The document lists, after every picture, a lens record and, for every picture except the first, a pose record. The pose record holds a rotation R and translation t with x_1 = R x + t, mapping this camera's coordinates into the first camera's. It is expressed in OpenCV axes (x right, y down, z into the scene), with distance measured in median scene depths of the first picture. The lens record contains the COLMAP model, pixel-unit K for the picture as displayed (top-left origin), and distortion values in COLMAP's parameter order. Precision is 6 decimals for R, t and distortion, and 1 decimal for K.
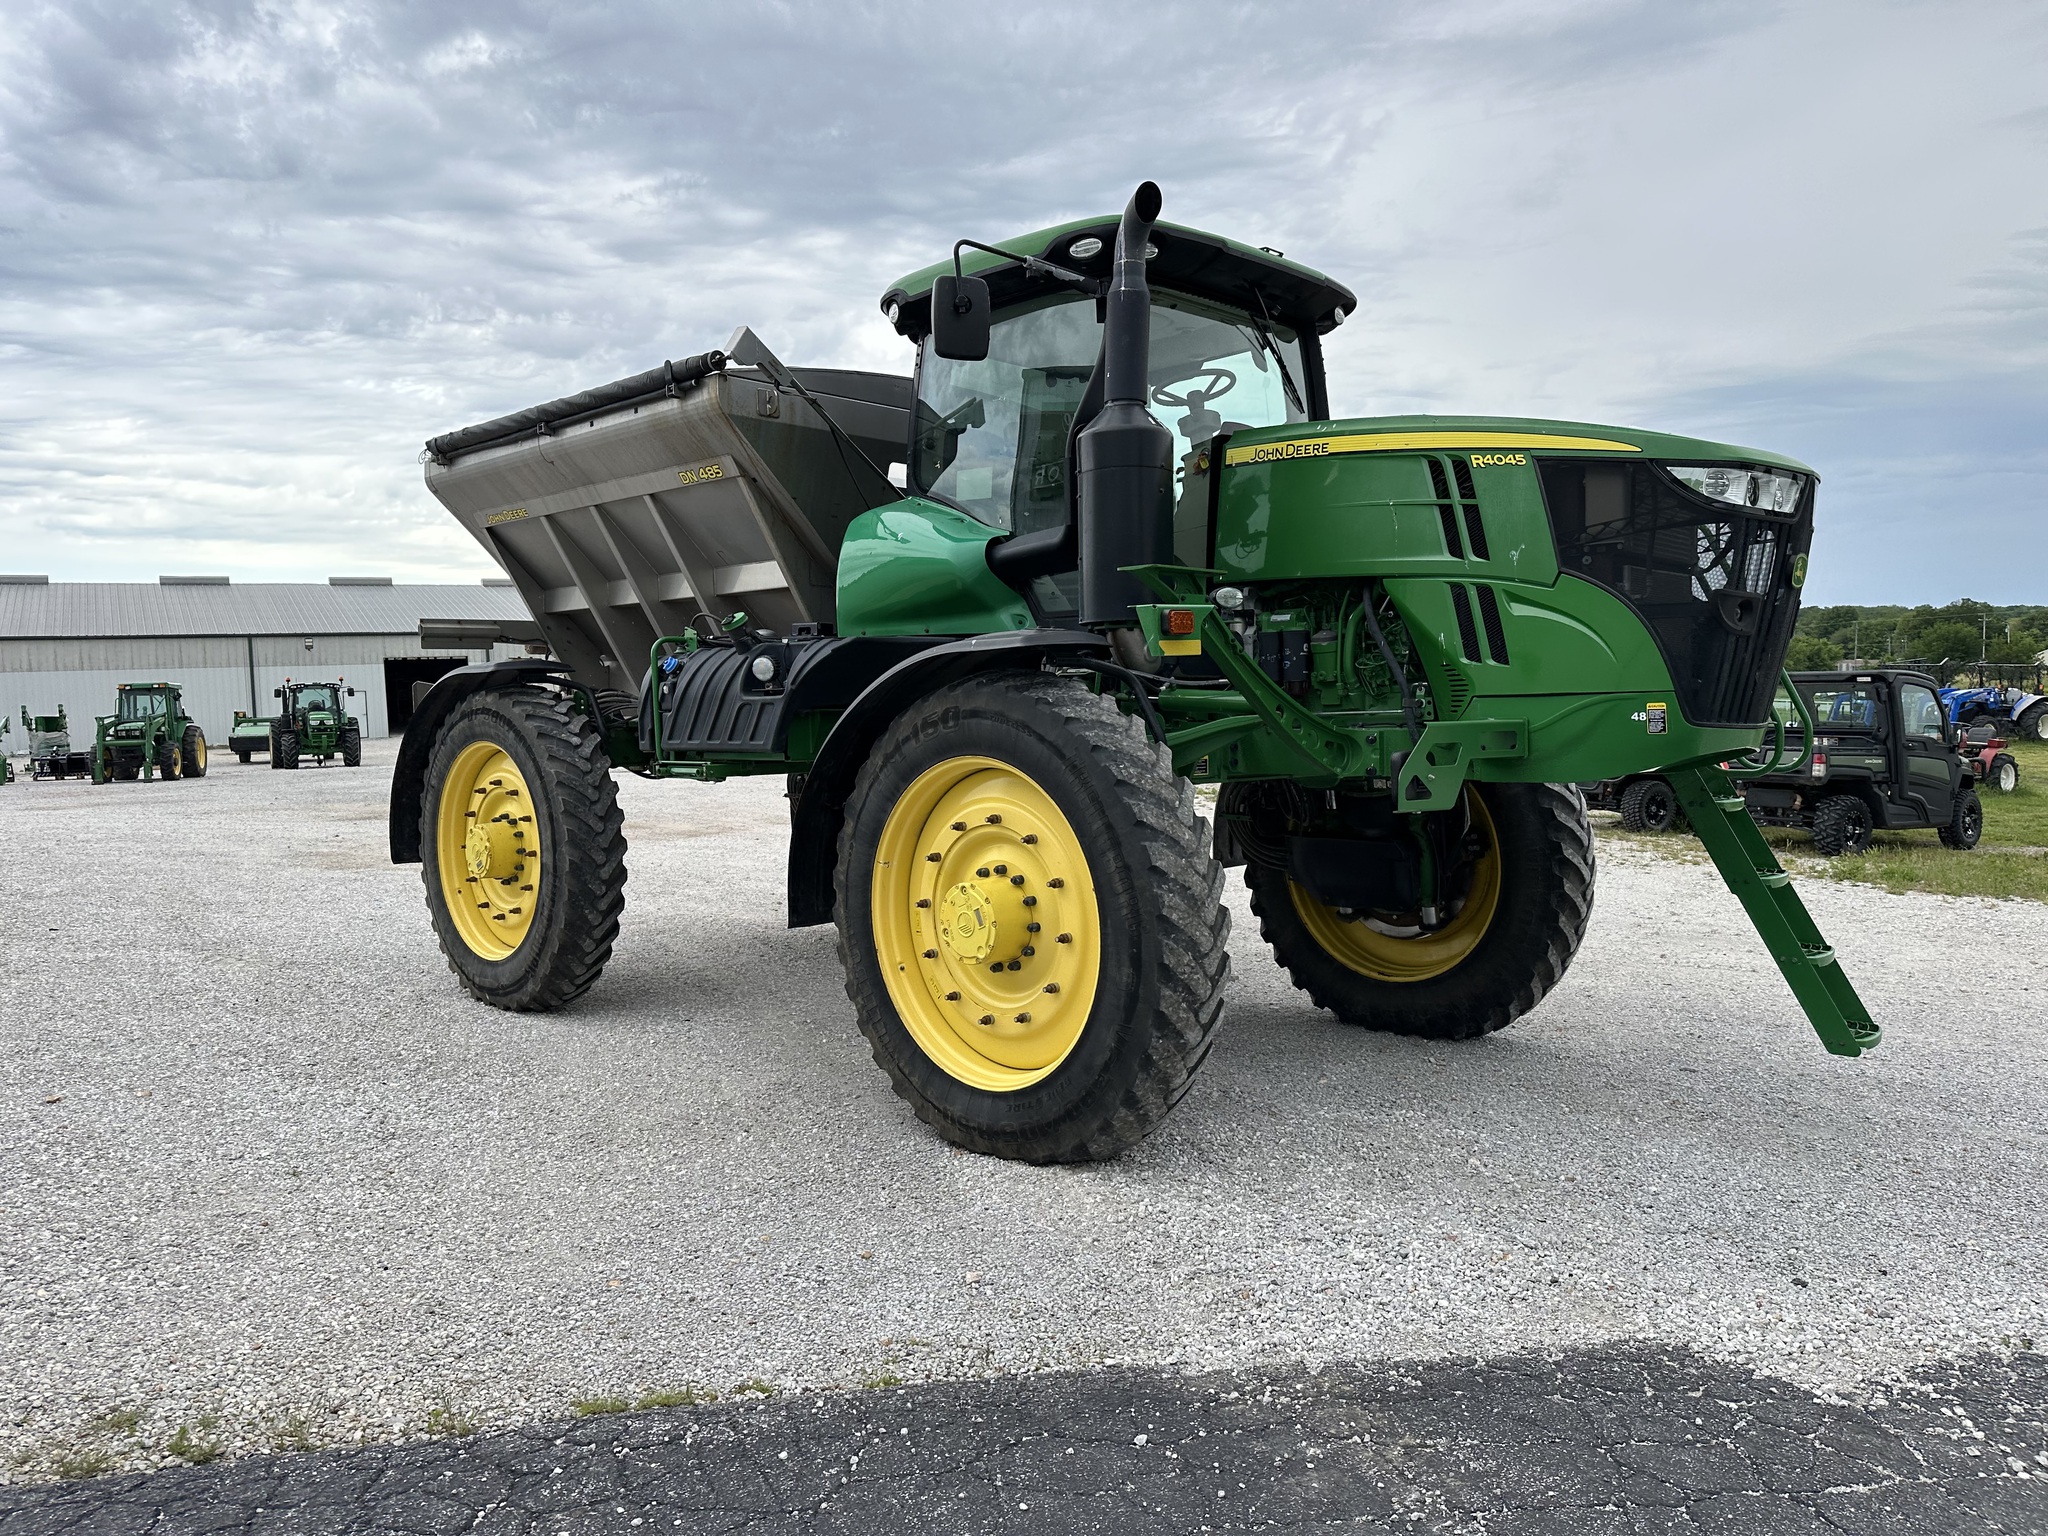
lens RADIAL K [[1437.1, 0, 1014.1], [0, 1437.1, 780.1], [0, 0, 1]] dist [0.041504, -0.050864]
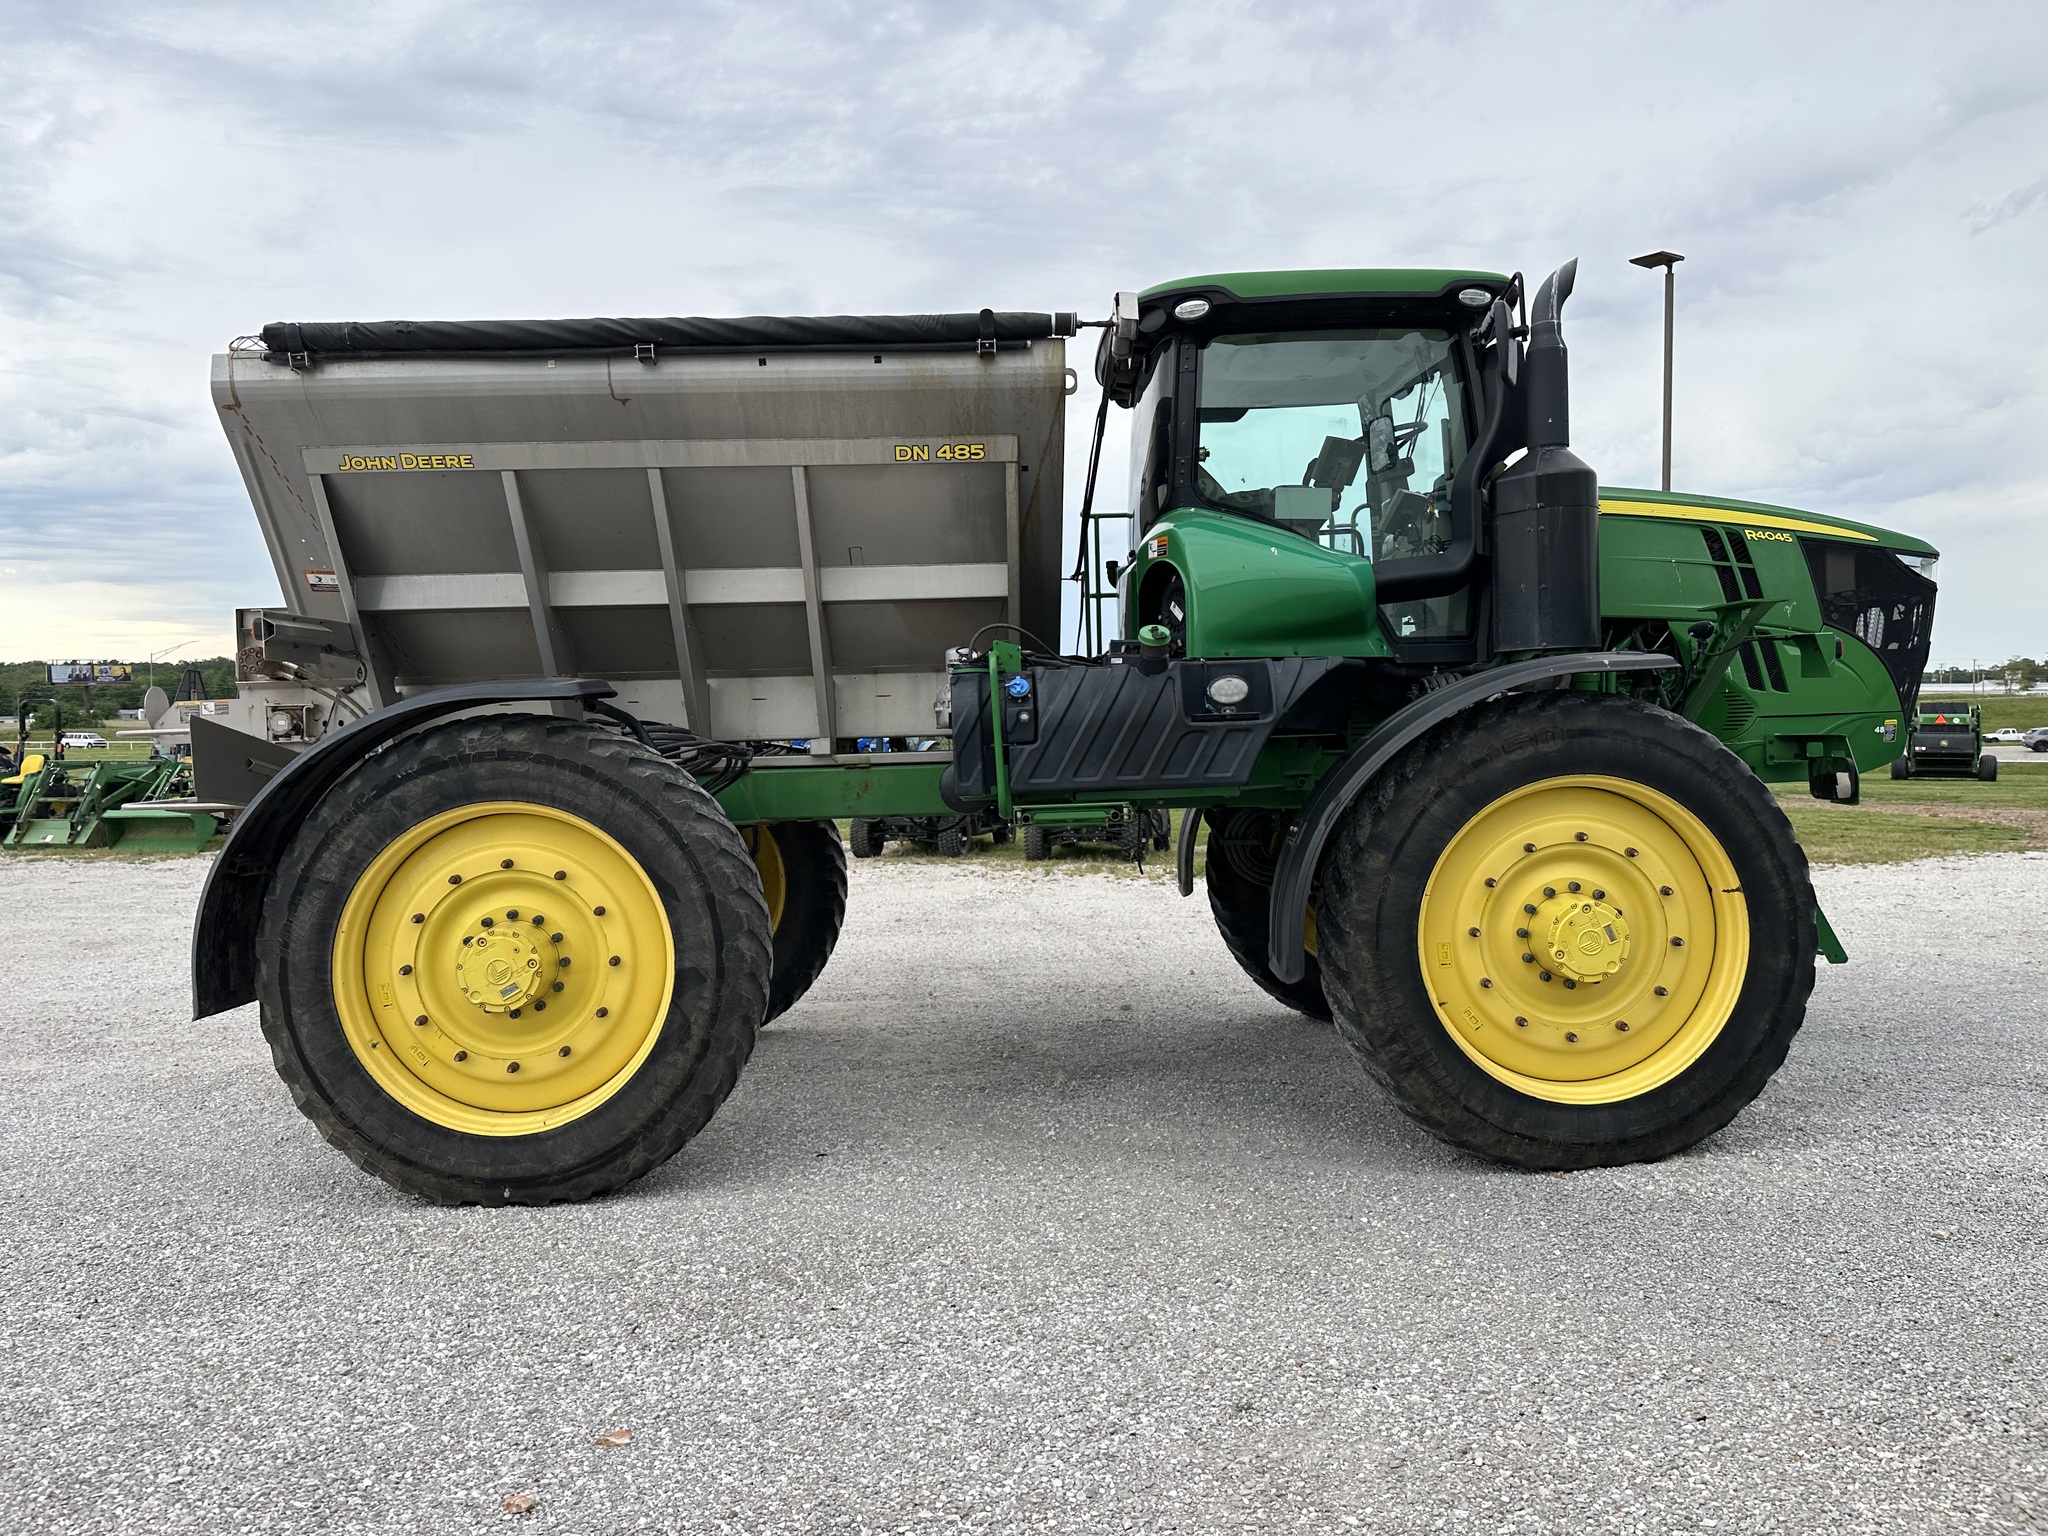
lens RADIAL K [[1437.1, 0, 1005.3], [0, 1437.1, 746.4], [0, 0, 1]] dist [0.041504, -0.050864]
pose [[0.694331, -0.013316, 0.719533, -0.719685], [0.056702, 0.997733, -0.036252, -0.015754], [-0.717419, 0.065970, 0.693512, 0.397236]]
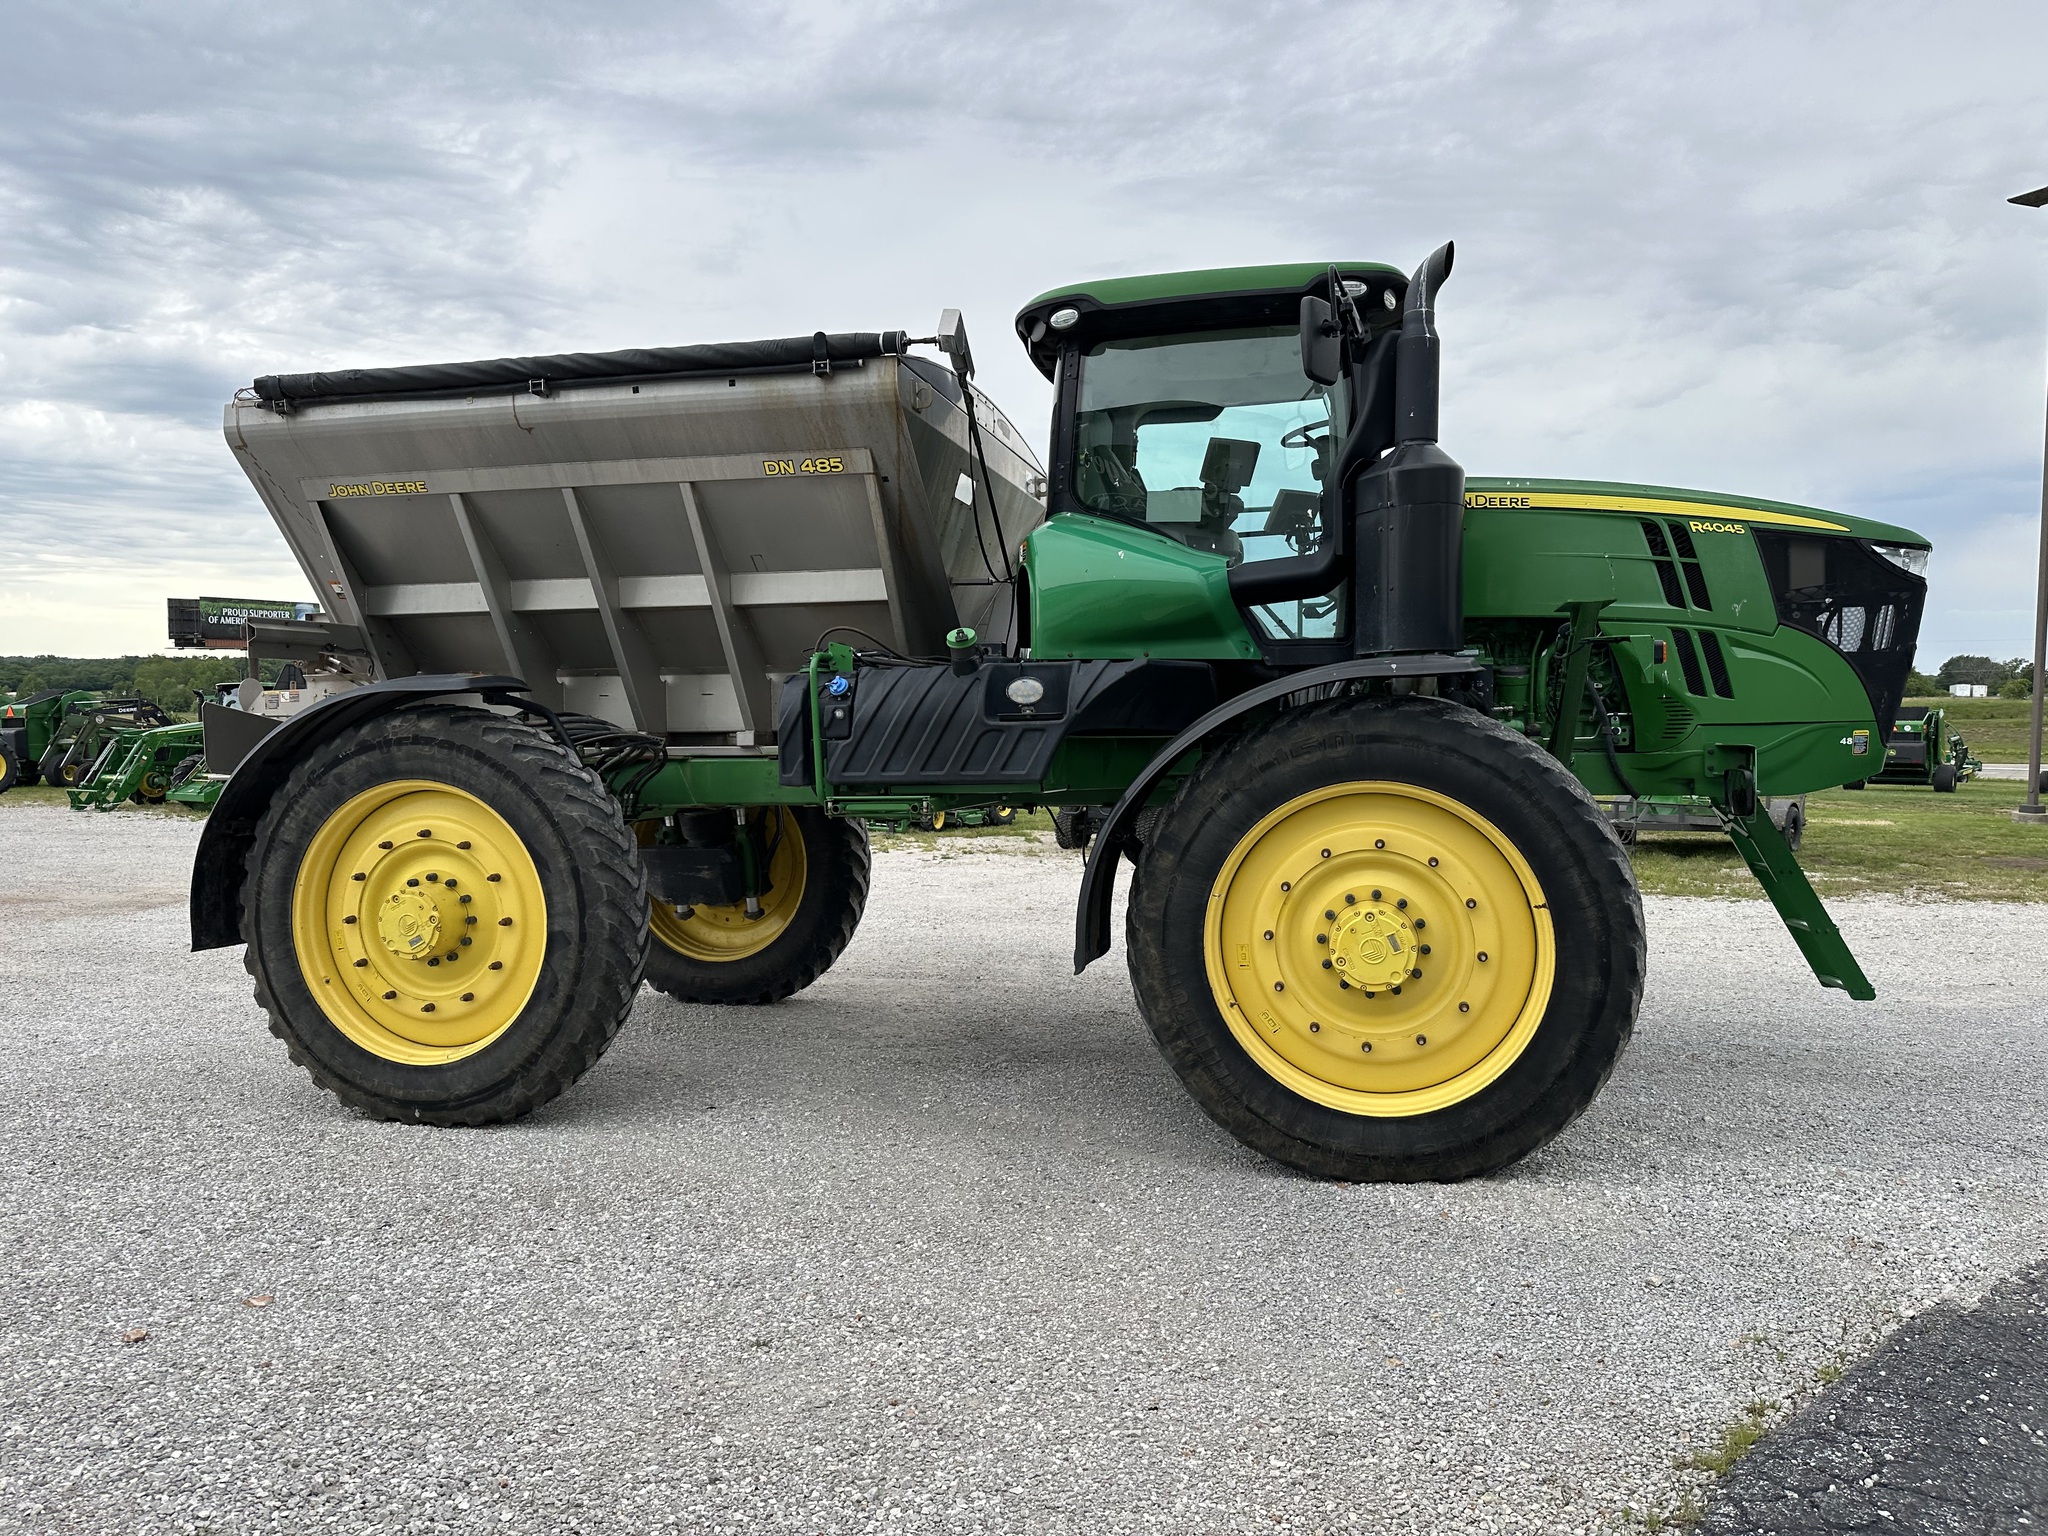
lens RADIAL K [[1437.1, 0, 1011.5], [0, 1437.1, 771.7], [0, 0, 1]] dist [0.041504, -0.050864]
pose [[0.856104, -0.009907, 0.516708, -0.520846], [0.026872, 0.999317, -0.025362, -0.003210], [-0.516104, 0.035598, 0.855786, 0.187271]]
